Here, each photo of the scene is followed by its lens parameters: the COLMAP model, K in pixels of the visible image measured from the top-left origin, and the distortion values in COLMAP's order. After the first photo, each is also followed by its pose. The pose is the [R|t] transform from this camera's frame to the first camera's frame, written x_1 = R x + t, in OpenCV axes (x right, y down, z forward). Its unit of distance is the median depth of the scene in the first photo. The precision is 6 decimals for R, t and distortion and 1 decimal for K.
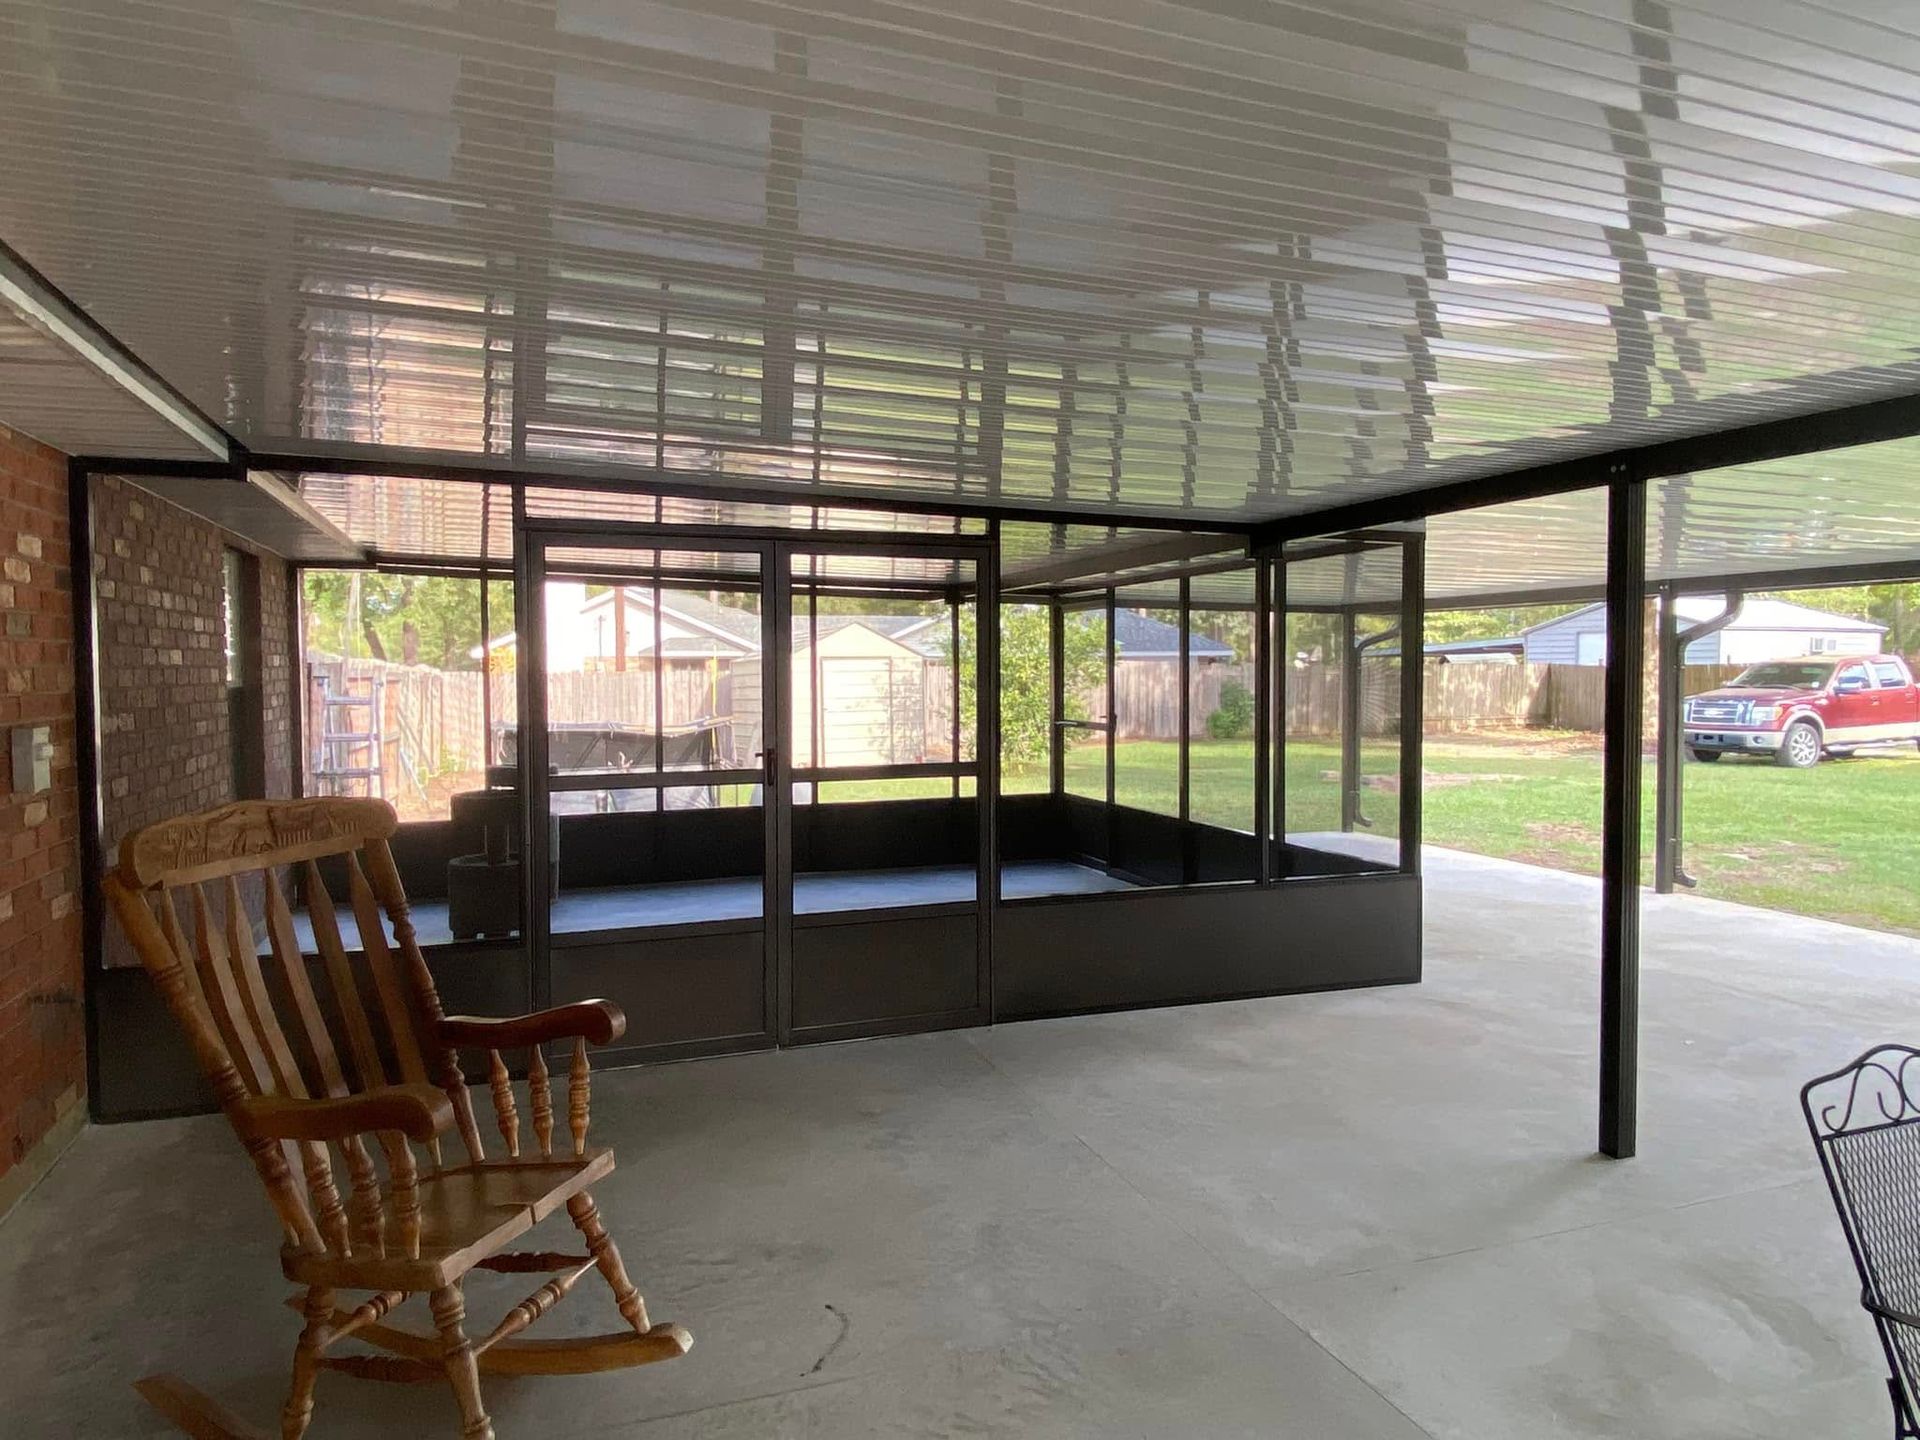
lens RADIAL K [[1230.7, 0, 955.3], [0, 1230.7, 728.6], [0, 0, 1]] dist [0.049114, -0.013509]
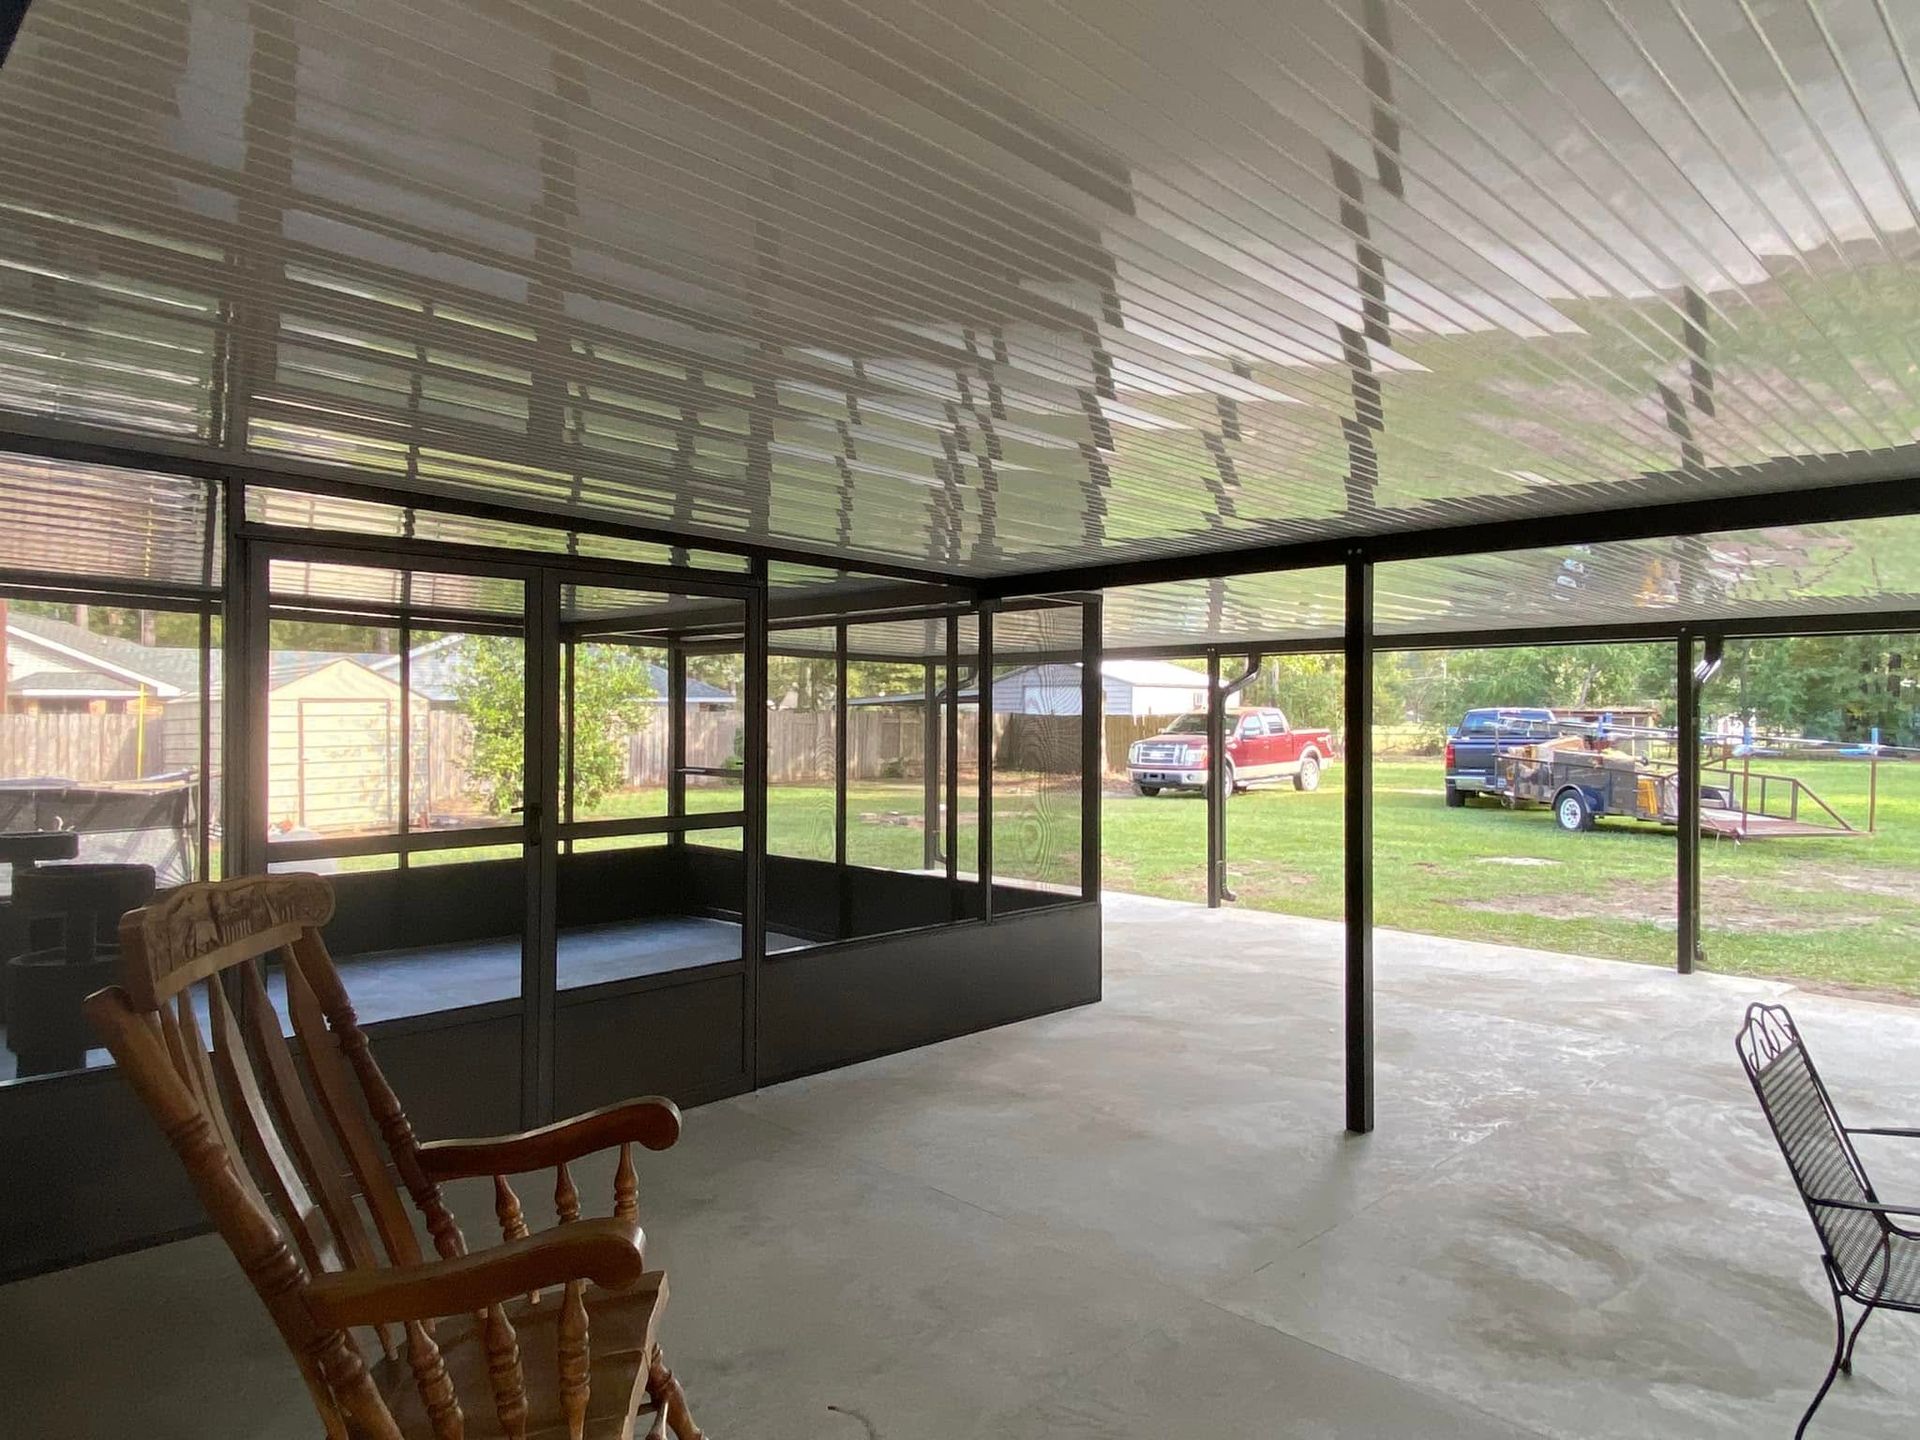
lens RADIAL K [[1230.7, 0, 956.8], [0, 1230.7, 720.9], [0, 0, 1]] dist [0.049114, -0.013509]
pose [[0.906869, 0.003390, 0.421399, -0.200646], [0.015195, 0.999054, -0.040739, -0.000672], [-0.421139, 0.043348, 0.905960, 0.055045]]
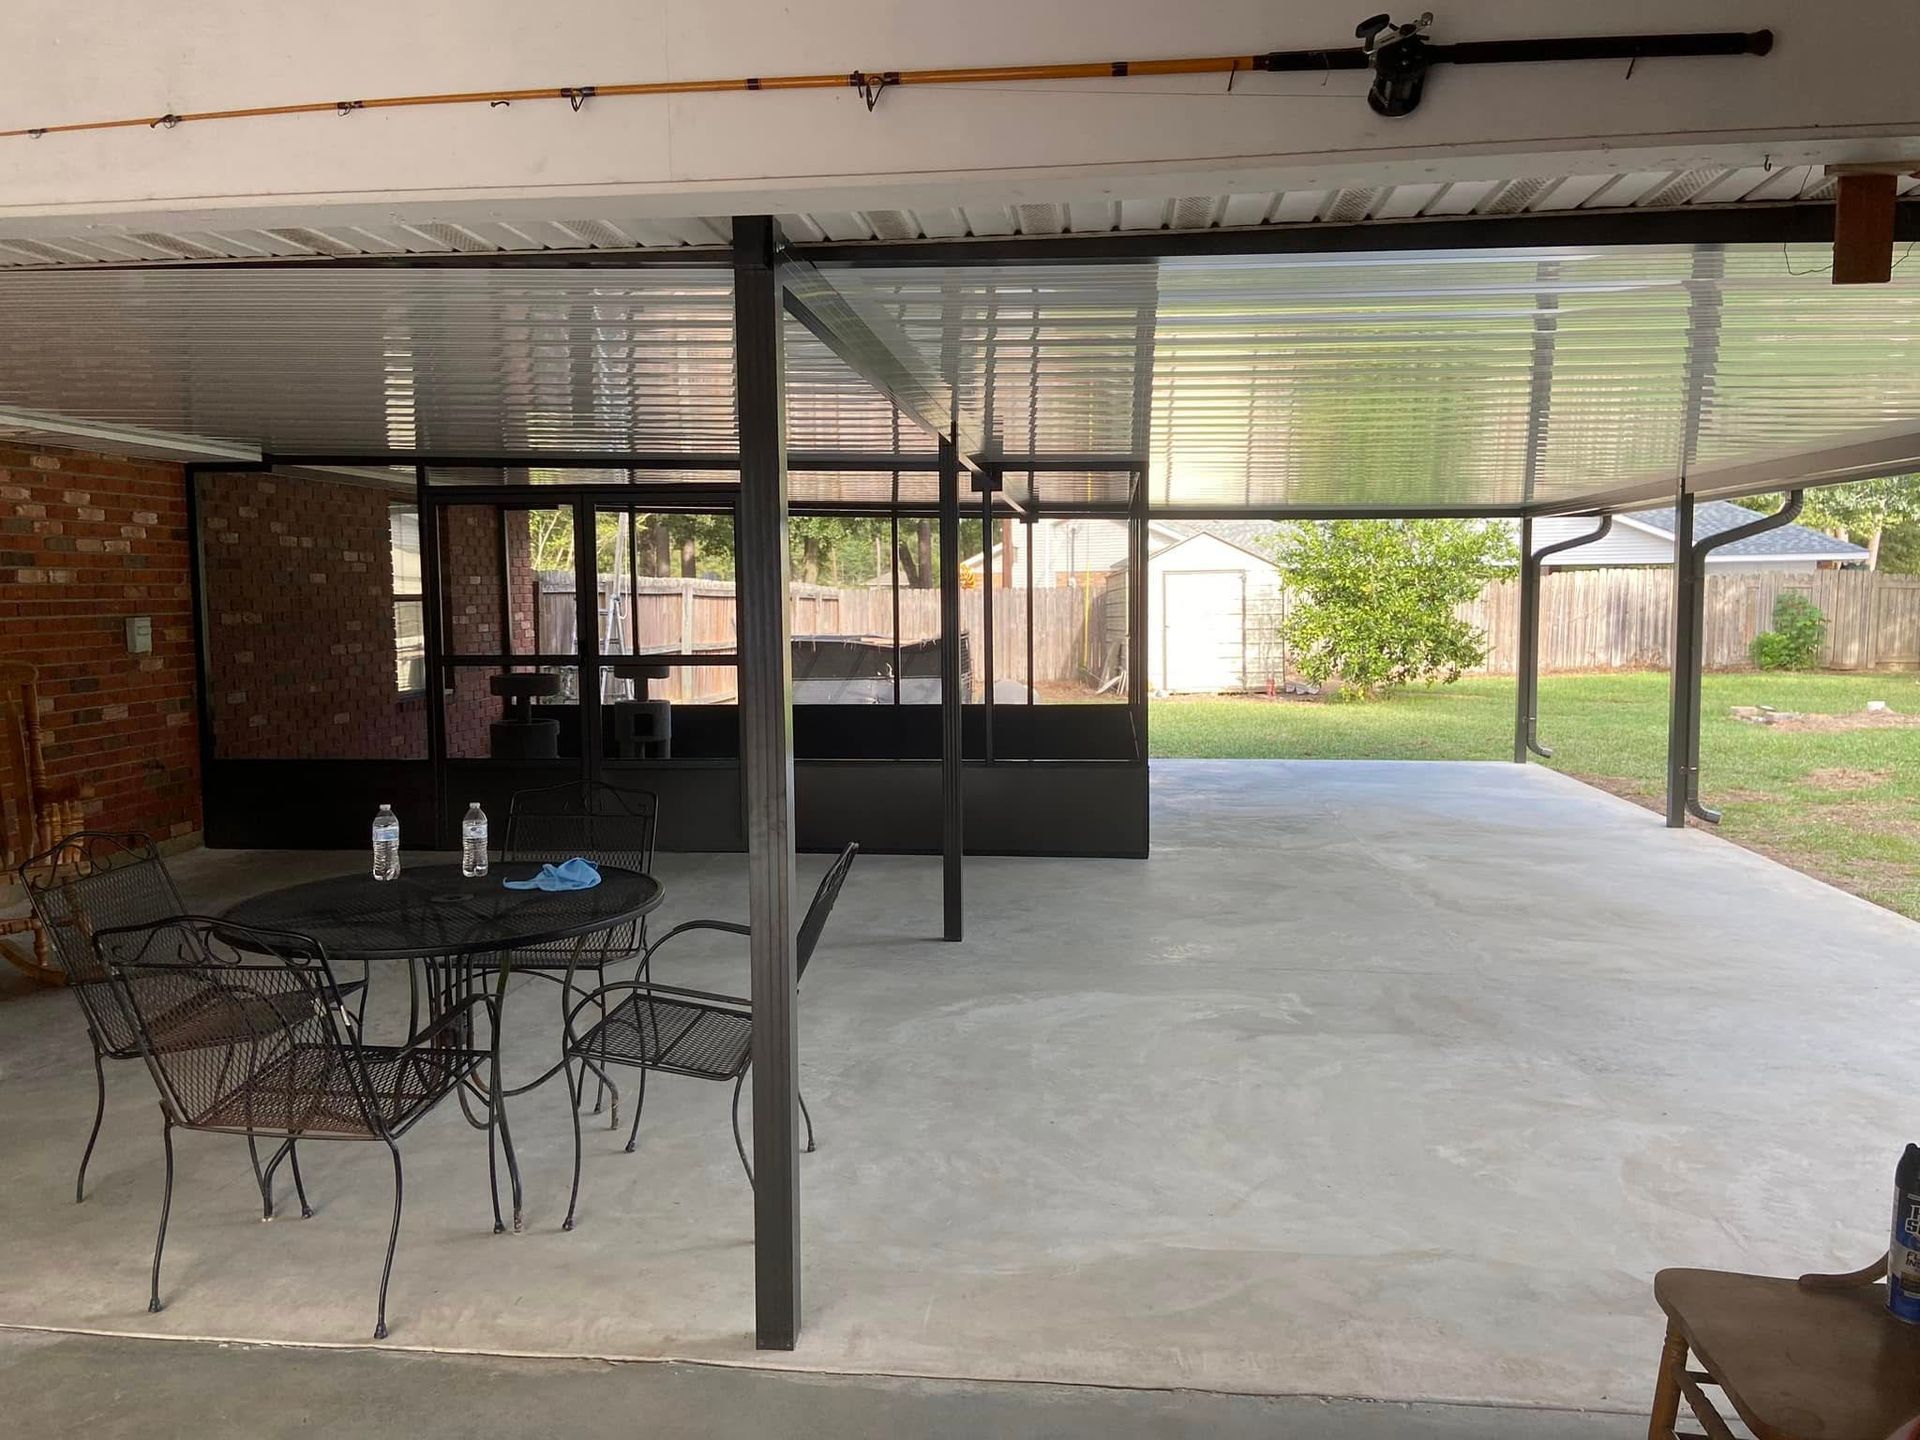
lens RADIAL K [[1503.0, 0, 960.4], [0, 1503.0, 716.3], [0, 0, 1]] dist [0.116743, -0.127219]
pose [[0.895337, 0.033079, -0.444158, 0.826127], [-0.015622, 0.998957, 0.042908, 0.017727], [0.445115, -0.031479, 0.894920, -0.299216]]
